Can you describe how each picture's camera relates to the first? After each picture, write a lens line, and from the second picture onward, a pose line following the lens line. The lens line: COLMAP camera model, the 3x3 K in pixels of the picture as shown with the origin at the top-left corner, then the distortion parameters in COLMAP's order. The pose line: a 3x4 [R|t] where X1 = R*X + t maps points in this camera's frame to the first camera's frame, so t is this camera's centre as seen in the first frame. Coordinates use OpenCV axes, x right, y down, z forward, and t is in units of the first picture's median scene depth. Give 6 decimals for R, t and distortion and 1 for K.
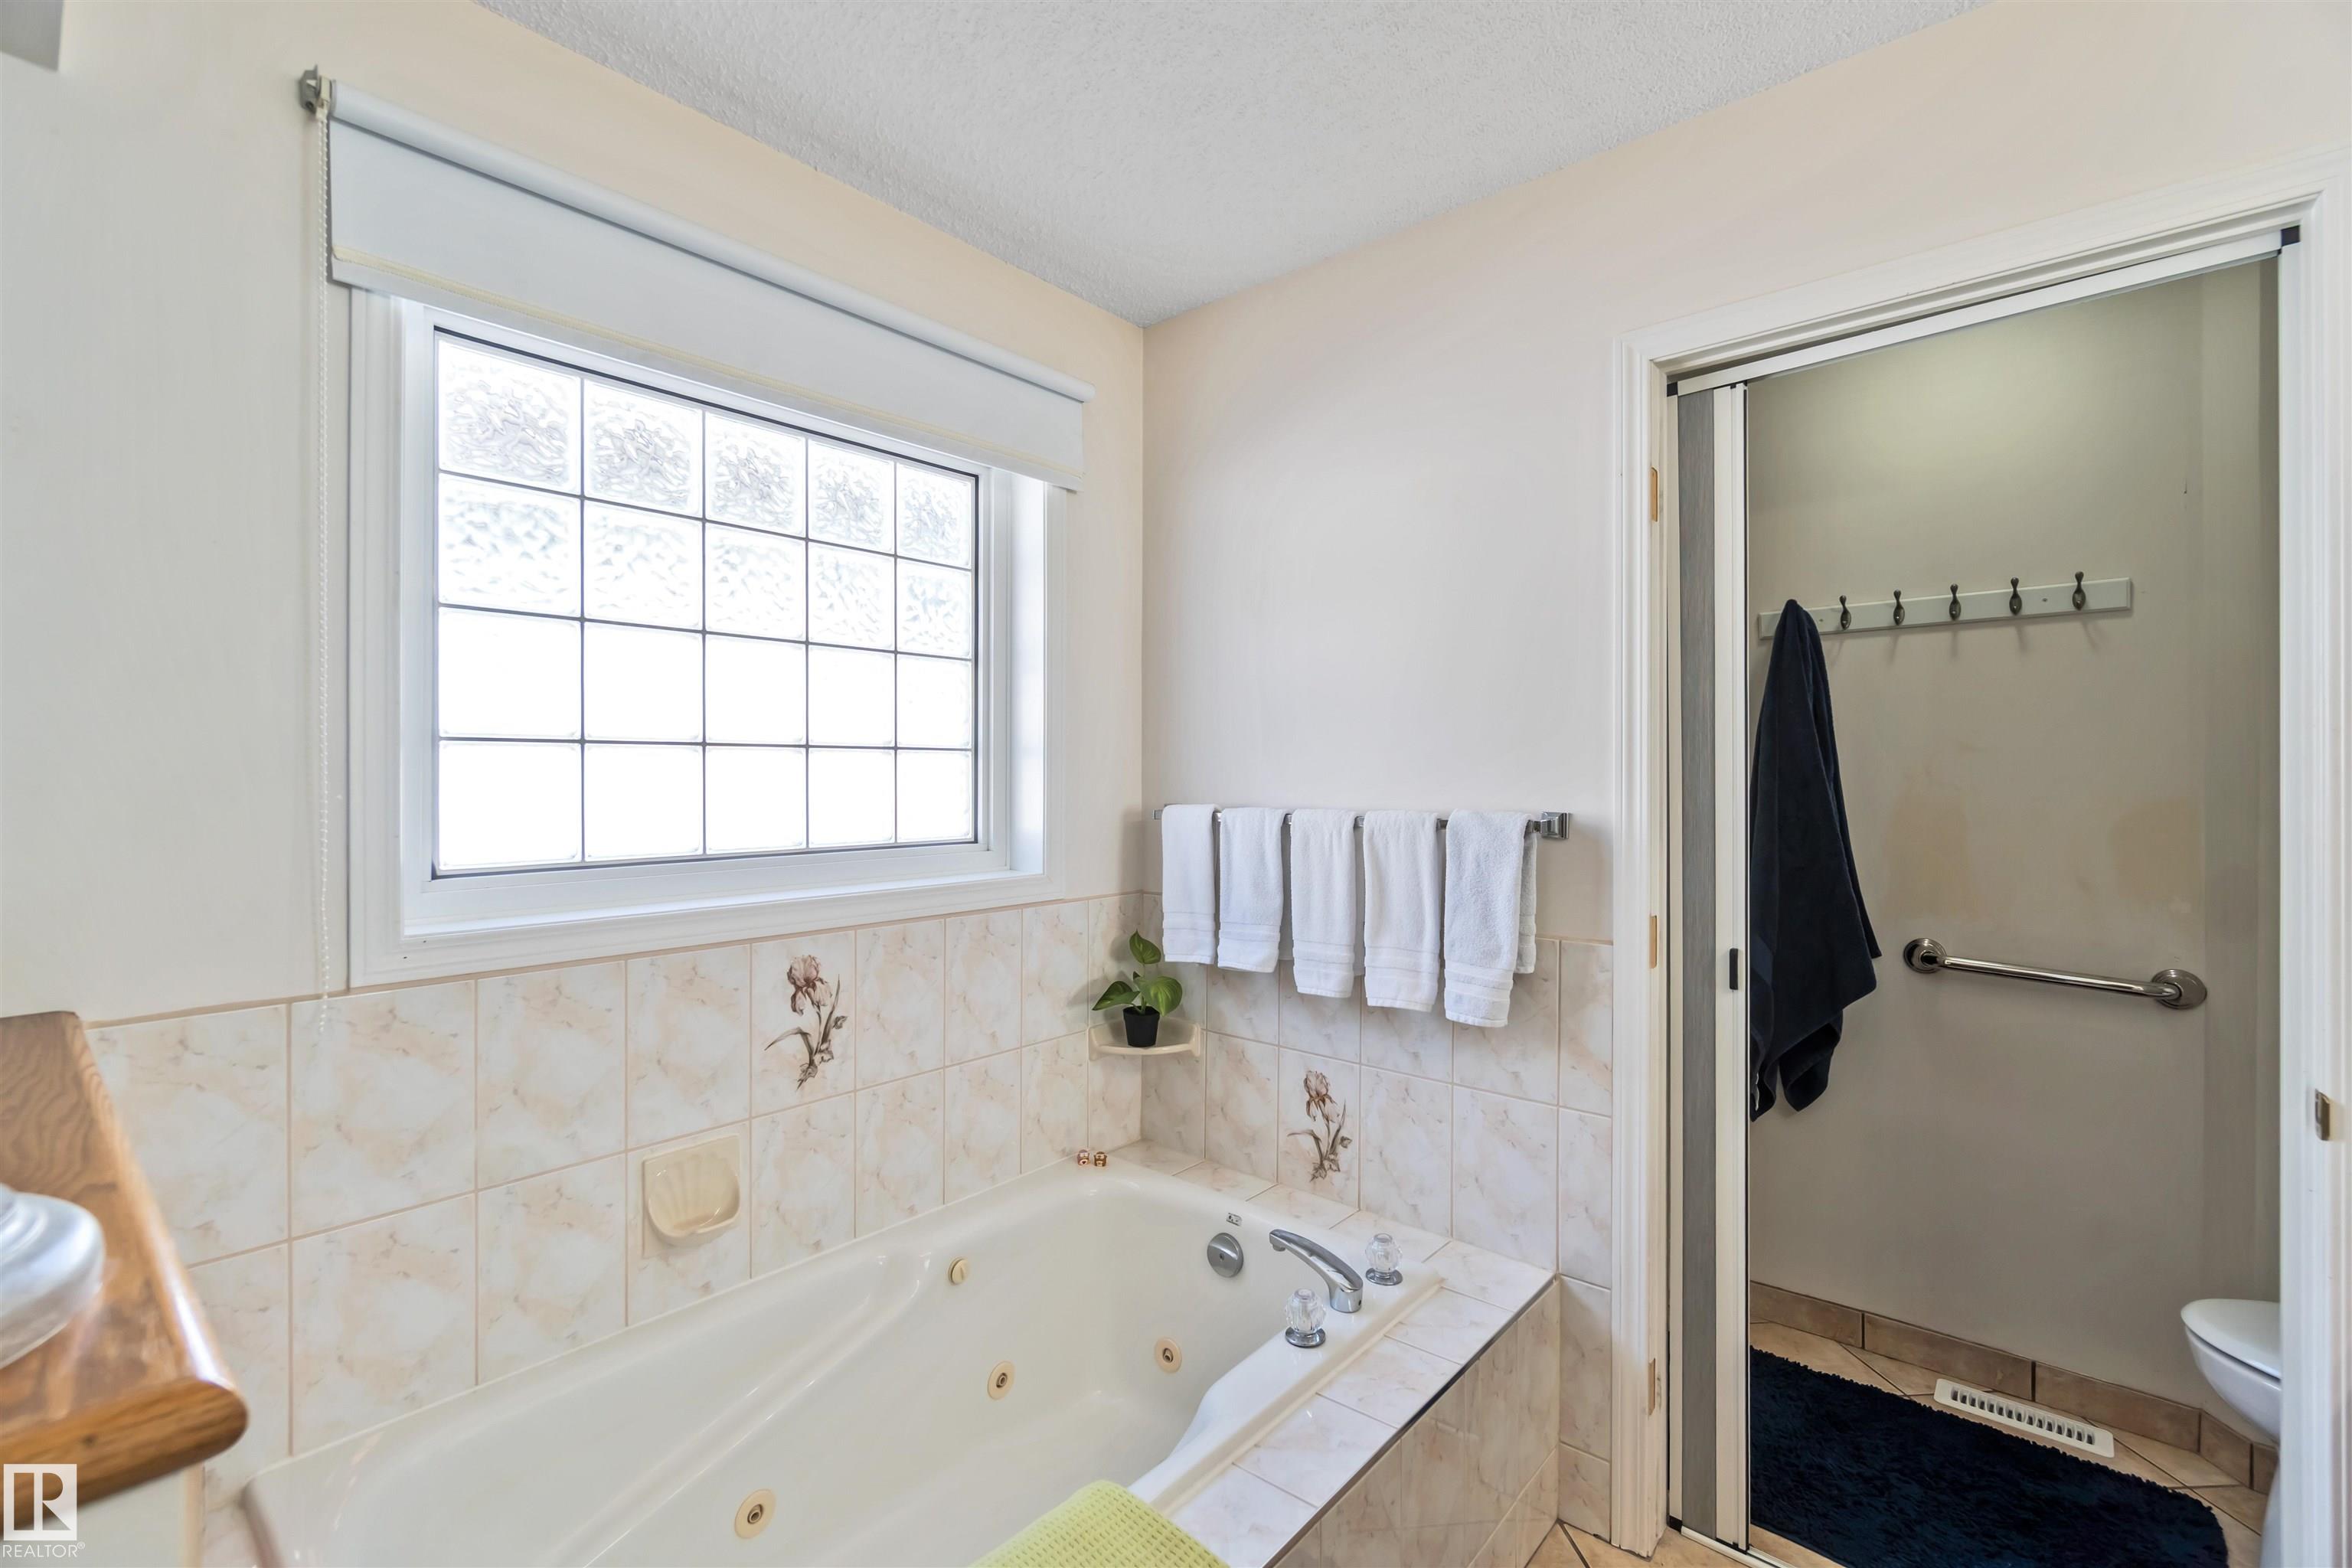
lens RADIAL K [[1020.4, 0, 1180.9], [0, 1020.4, 778.4], [0, 0, 1]] dist [-0.005966, 0.001932]
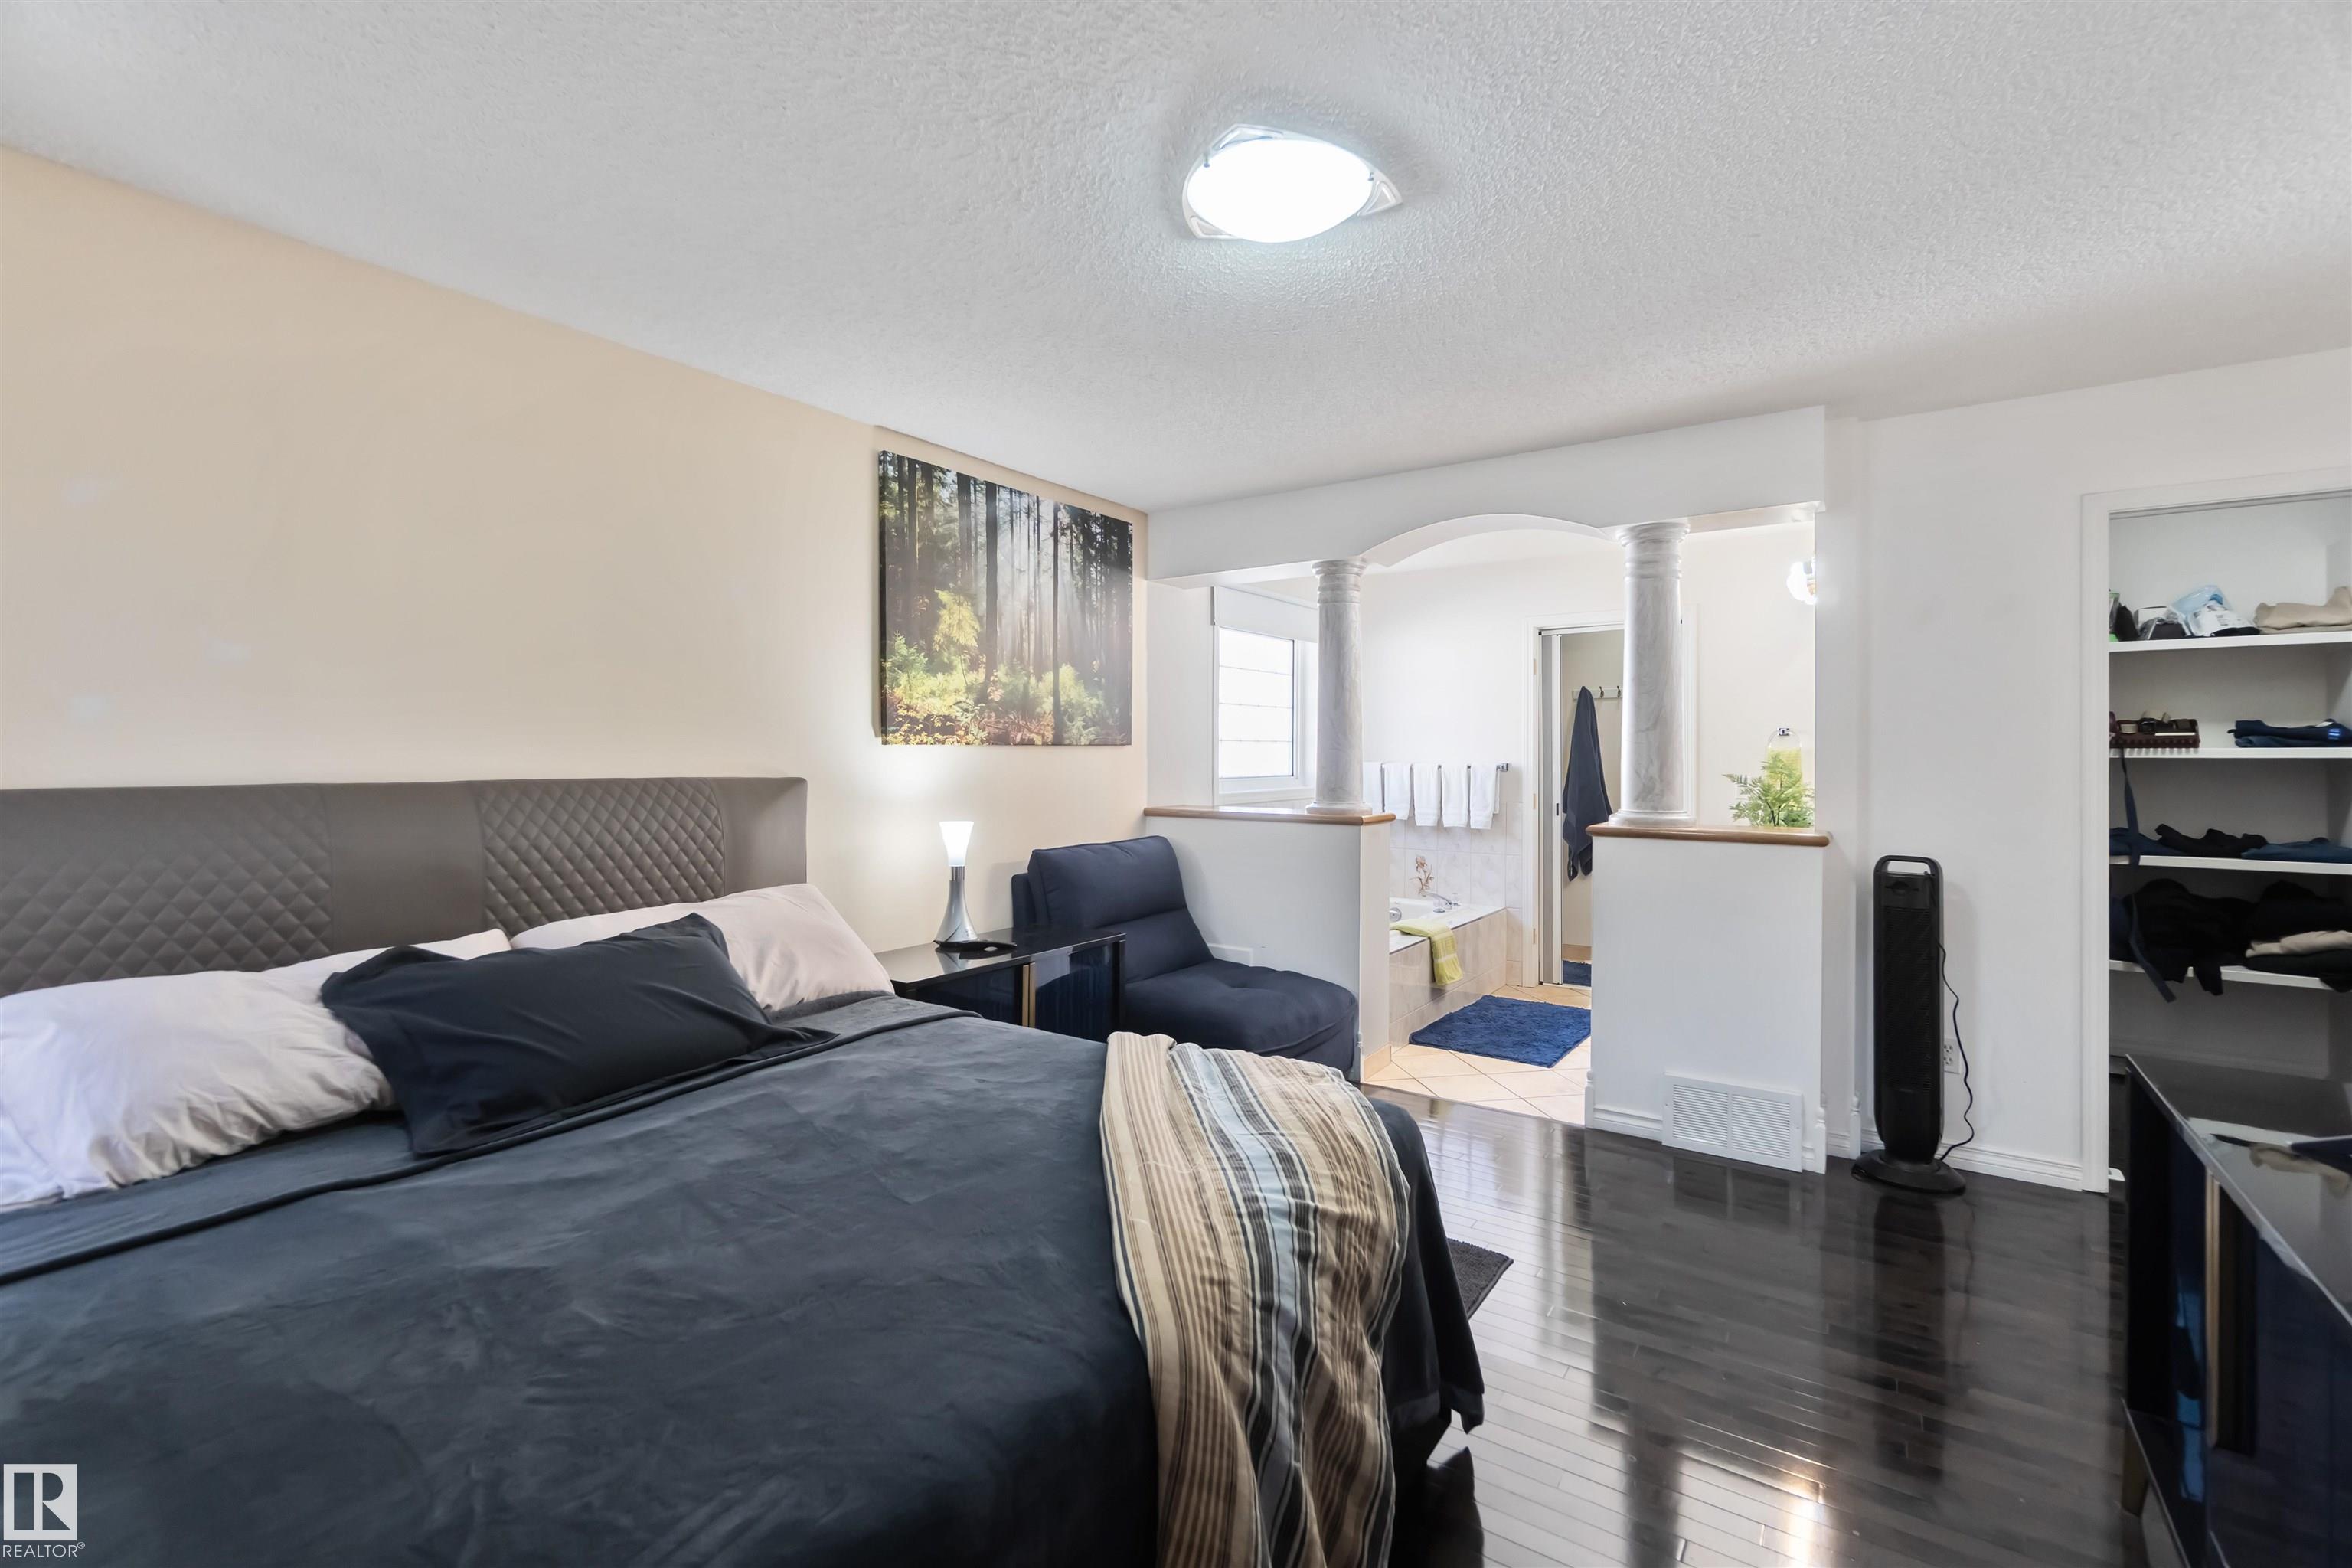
lens RADIAL K [[1020.4, 0, 1188.5], [0, 1020.4, 748.2], [0, 0, 1]] dist [-0.005966, 0.001932]
pose [[0.994467, 0.001348, 0.105040, -0.875424], [-0.000445, 0.999963, -0.008618, 0.014202], [-0.105047, 0.008524, 0.994431, -1.905569]]
